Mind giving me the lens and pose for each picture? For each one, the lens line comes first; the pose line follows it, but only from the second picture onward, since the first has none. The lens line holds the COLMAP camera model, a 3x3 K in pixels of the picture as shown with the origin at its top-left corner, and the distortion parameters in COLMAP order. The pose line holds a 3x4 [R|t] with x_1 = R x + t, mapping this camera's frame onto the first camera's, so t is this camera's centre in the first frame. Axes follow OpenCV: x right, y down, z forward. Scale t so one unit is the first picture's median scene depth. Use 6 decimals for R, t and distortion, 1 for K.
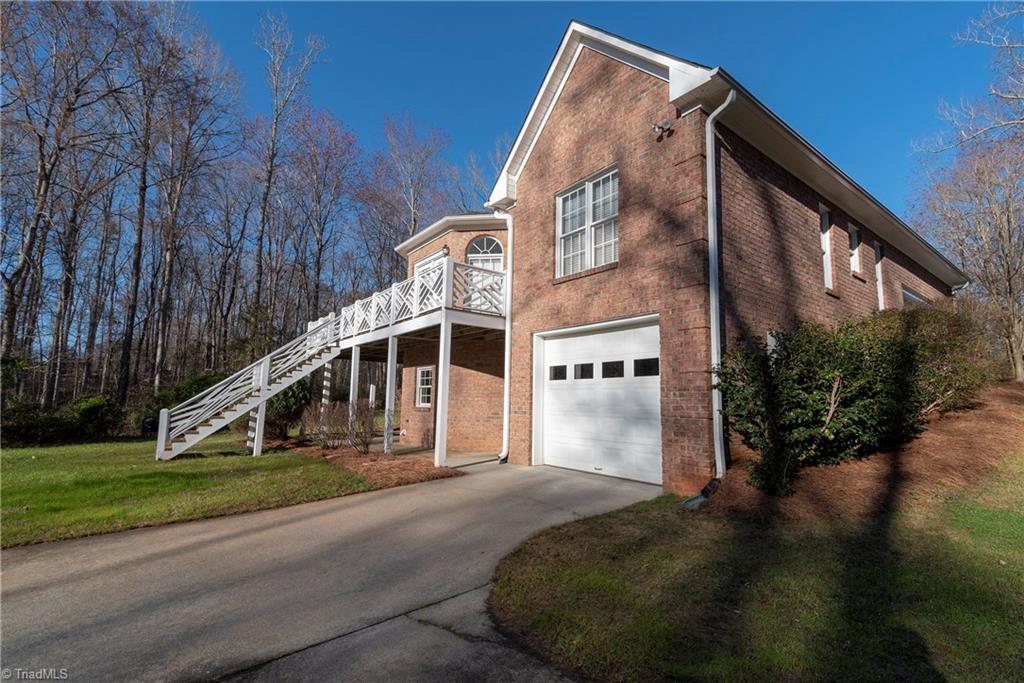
lens RADIAL K [[457.5, 0, 512.0], [0, 457.5, 341.5], [0, 0, 1]] dist [0.000634, 0.000011]
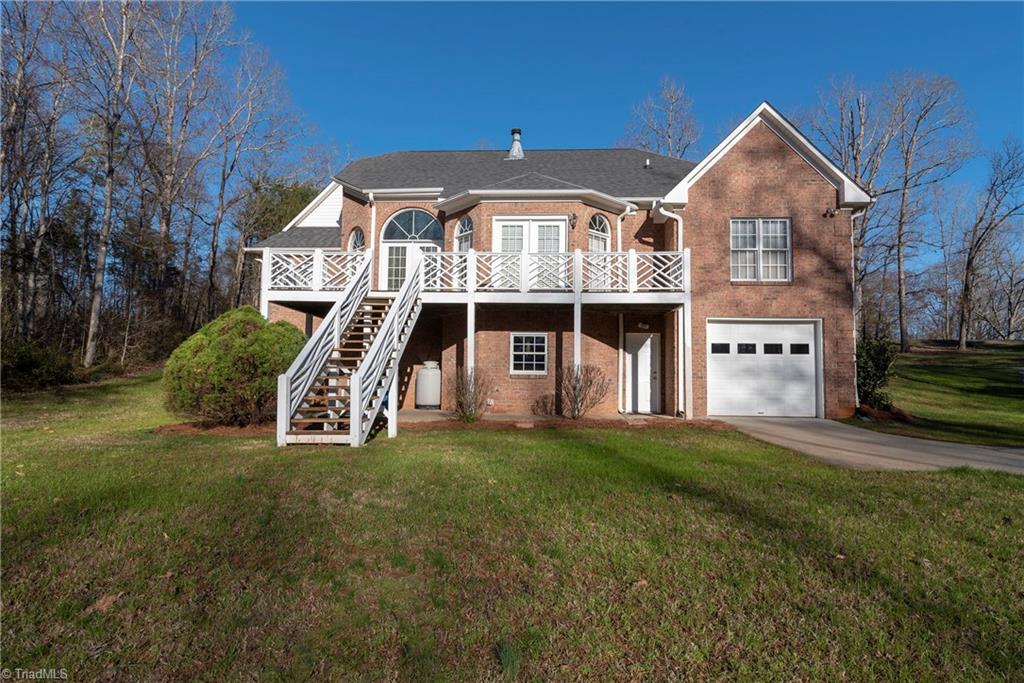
lens RADIAL K [[590.9, 0, 512.0], [0, 590.9, 341.5], [0, 0, 1]] dist [-0.001055, -0.000354]
pose [[0.653927, 0.051216, 0.754822, -1.721779], [-0.100769, 0.994713, 0.019806, 0.079753], [-0.749817, -0.089014, 0.655631, 0.325113]]
